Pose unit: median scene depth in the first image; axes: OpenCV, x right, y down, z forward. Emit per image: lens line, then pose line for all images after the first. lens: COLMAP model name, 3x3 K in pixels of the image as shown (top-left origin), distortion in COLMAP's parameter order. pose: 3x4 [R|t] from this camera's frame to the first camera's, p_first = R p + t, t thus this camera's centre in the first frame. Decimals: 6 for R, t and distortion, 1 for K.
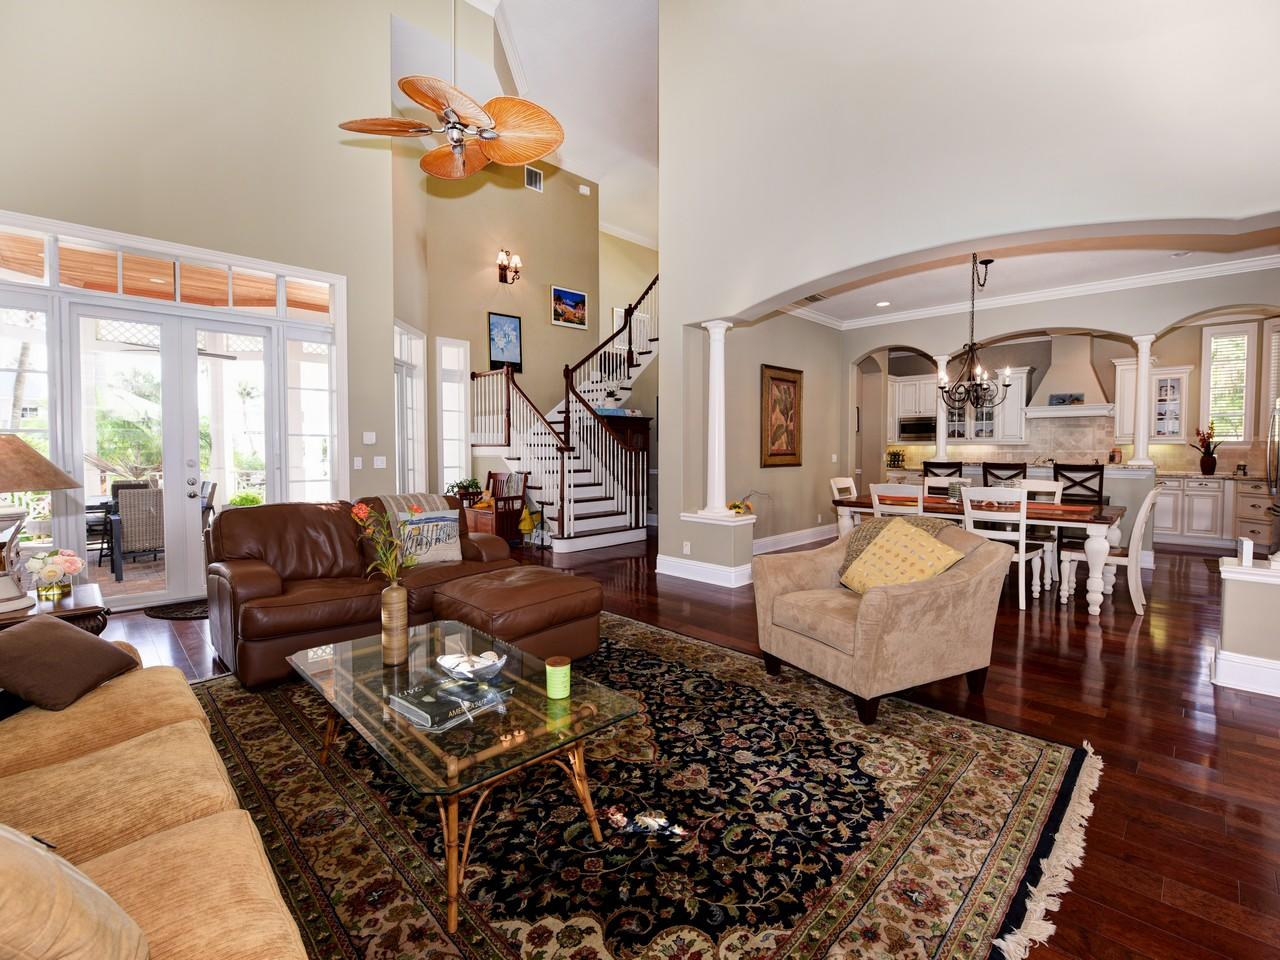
lens RADIAL K [[579.0, 0, 640.1], [0, 579.0, 469.5], [0, 0, 1]] dist [-0.022805, -0.000139]
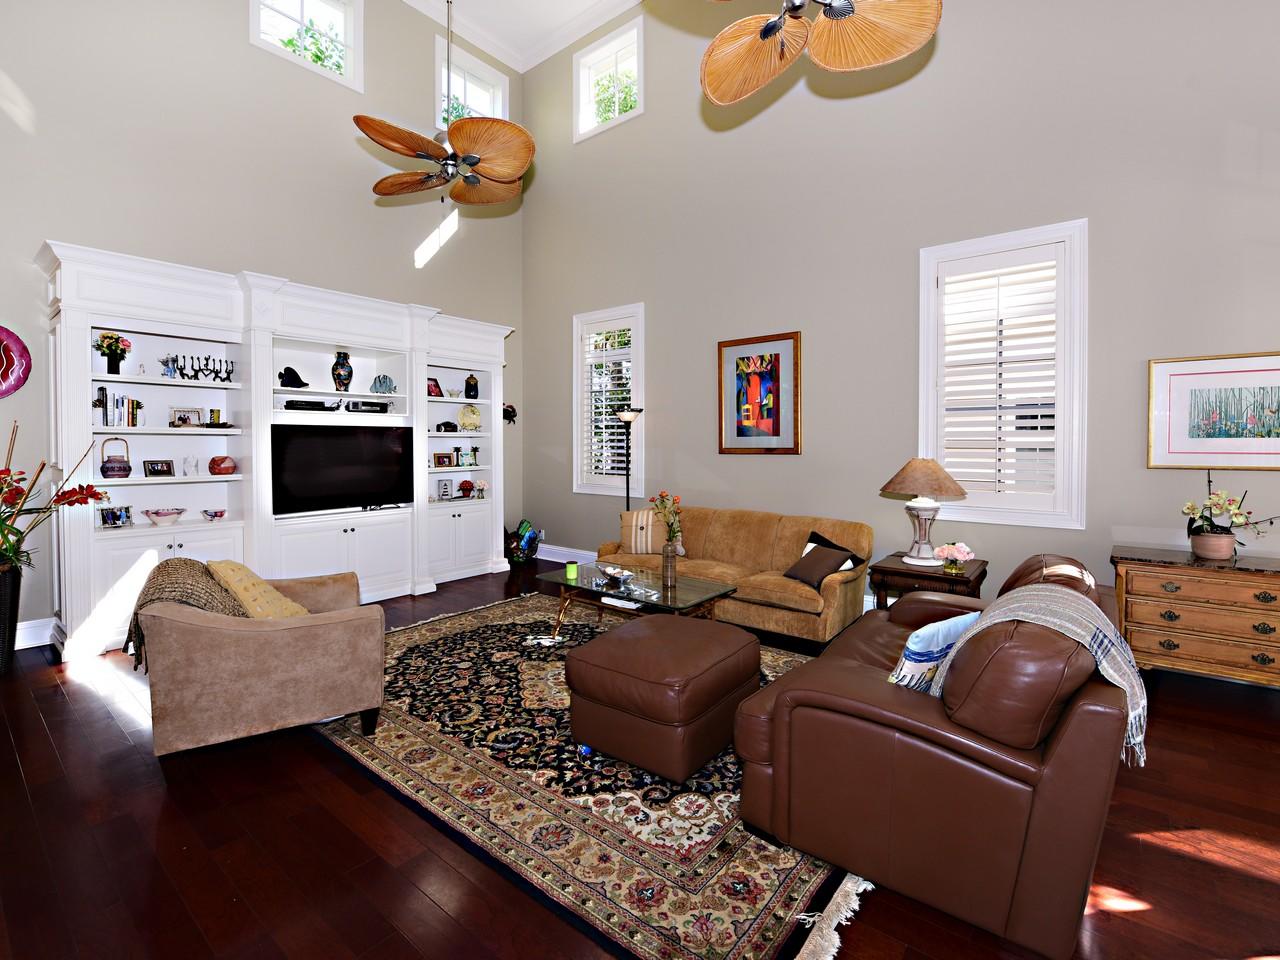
lens RADIAL K [[591.8, 0, 620.6], [0, 591.8, 458.1], [0, 0, 1]] dist [-0.016791, -0.000075]
pose [[-0.995570, 0.002930, -0.093983, -0.031590], [-0.002603, 0.998273, 0.058694, -0.054122], [0.093992, 0.058678, -0.993842, 0.877695]]
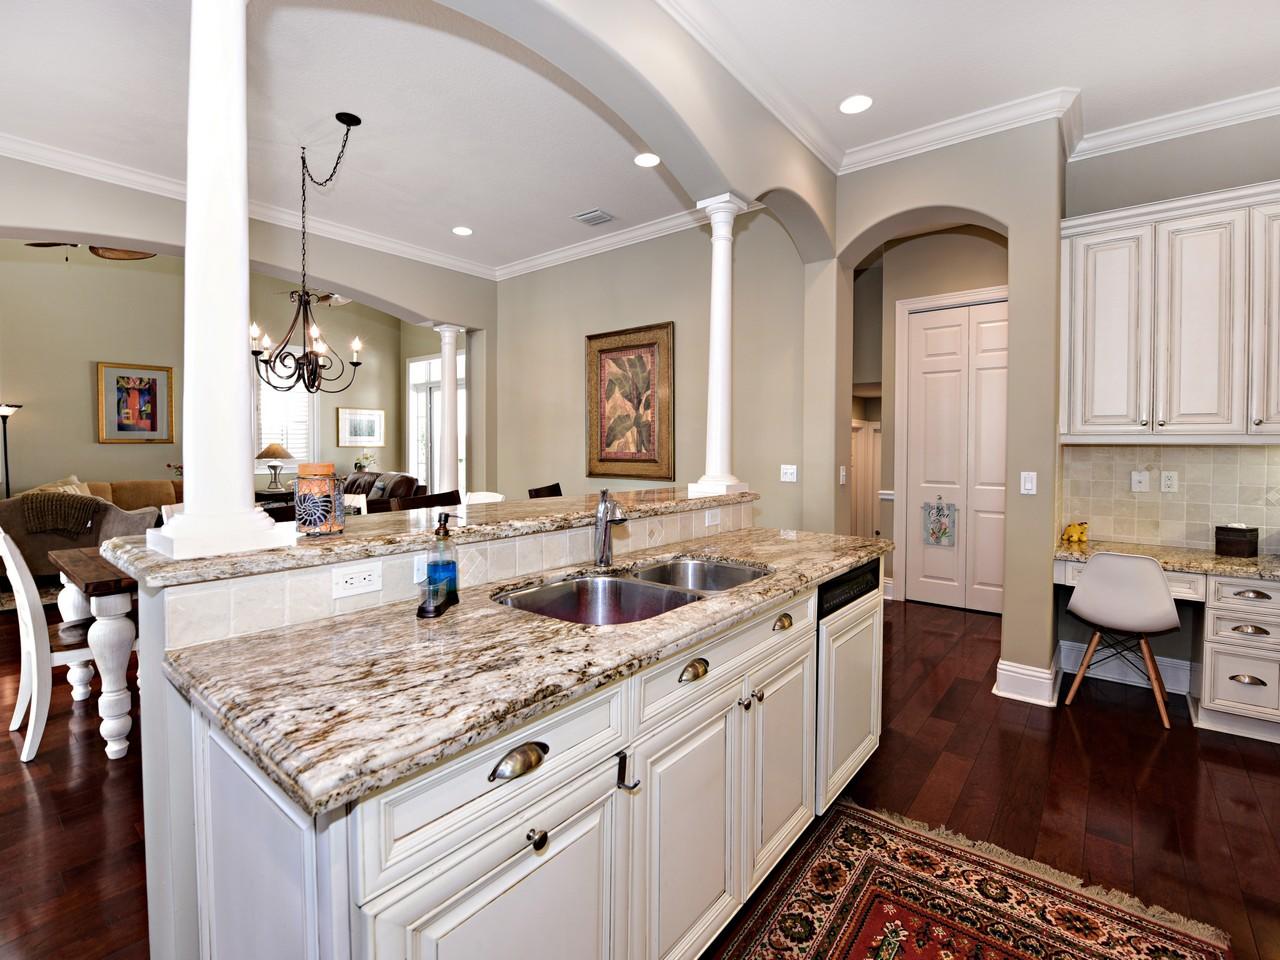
lens RADIAL K [[579.0, 0, 640.1], [0, 579.0, 469.5], [0, 0, 1]] dist [-0.022805, -0.000139]
pose [[0.111450, 0.041681, -0.992896, 0.949964], [-0.038846, 0.998539, 0.037558, -0.042598], [0.993011, 0.034384, 0.112906, 0.981566]]
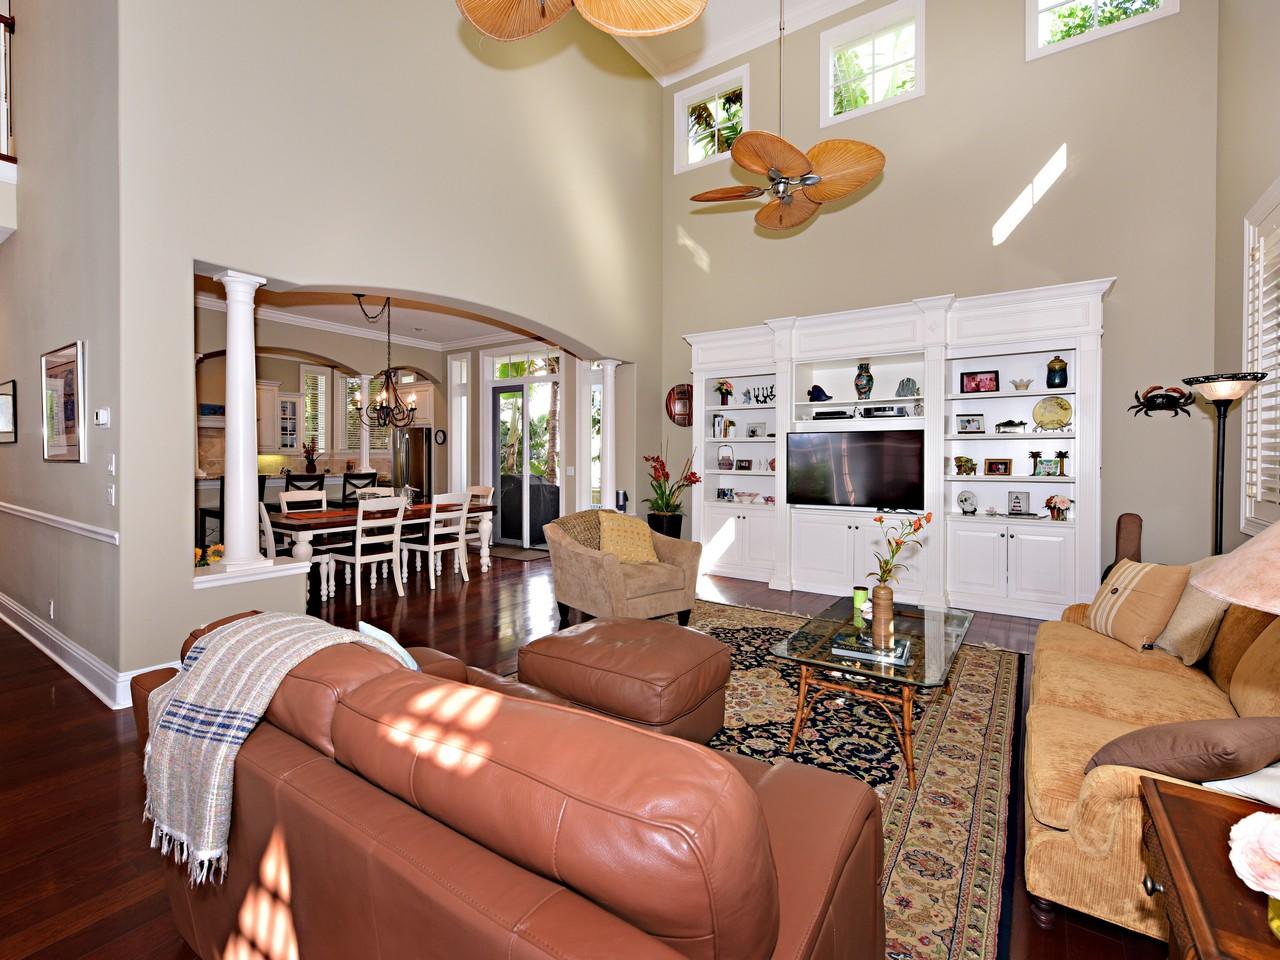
lens RADIAL K [[573.4, 0, 638.6], [0, 573.4, 465.9], [0, 0, 1]] dist [0.014398, -0.000166]
pose [[-0.182908, -0.020654, 0.982913, -0.480200], [0.031716, 0.999135, 0.026897, -0.033446], [-0.982618, 0.036094, -0.182095, 0.541389]]
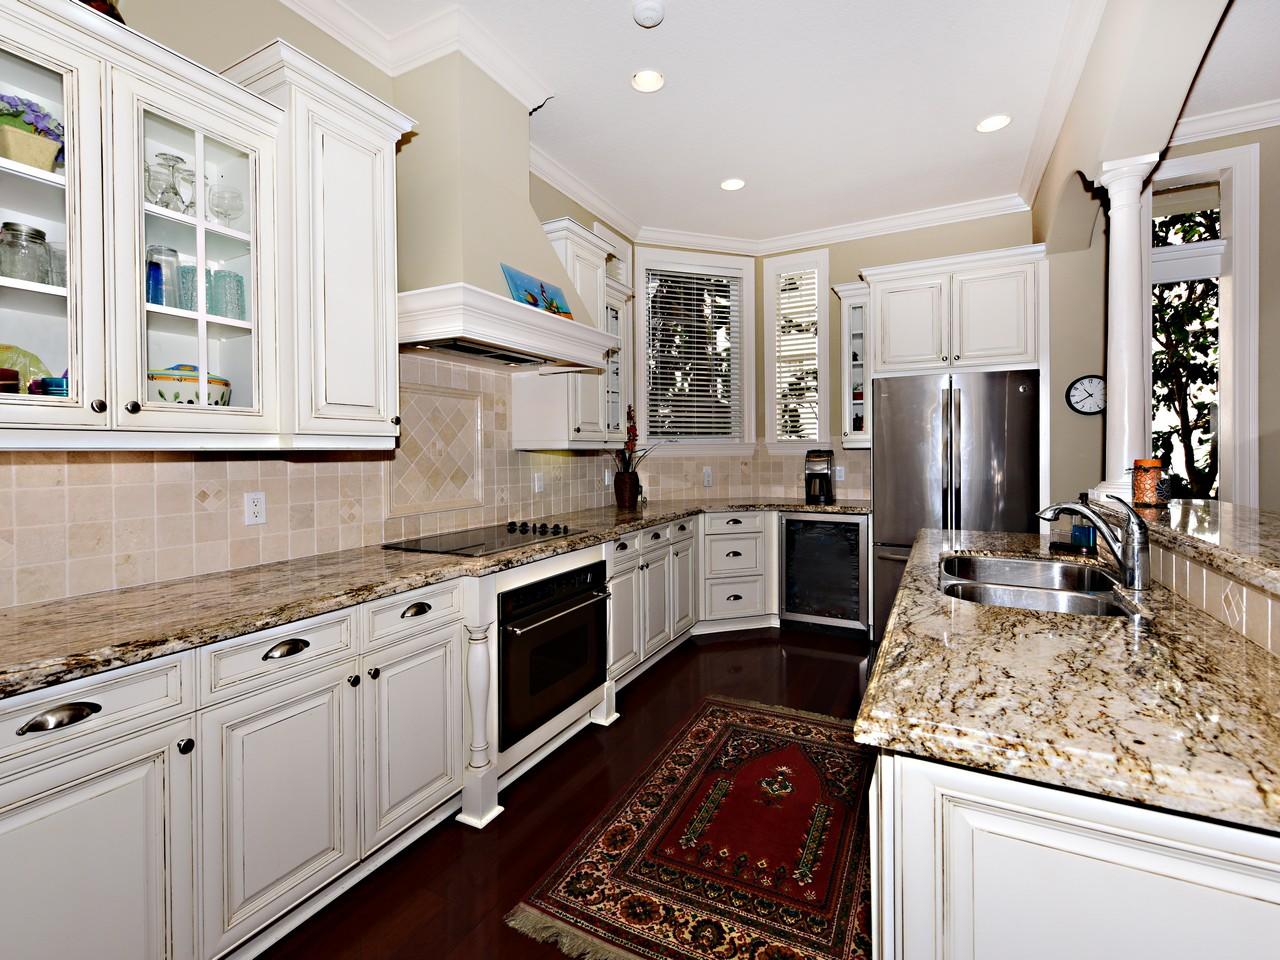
lens RADIAL K [[581.8, 0, 643.0], [0, 581.8, 456.6], [0, 0, 1]] dist [-0.001881, -0.000444]
pose [[-0.313332, -0.005539, 0.949627, 0.527966], [0.043295, 0.998860, 0.020111, -0.052261], [-0.948656, 0.047416, -0.312735, 1.250341]]
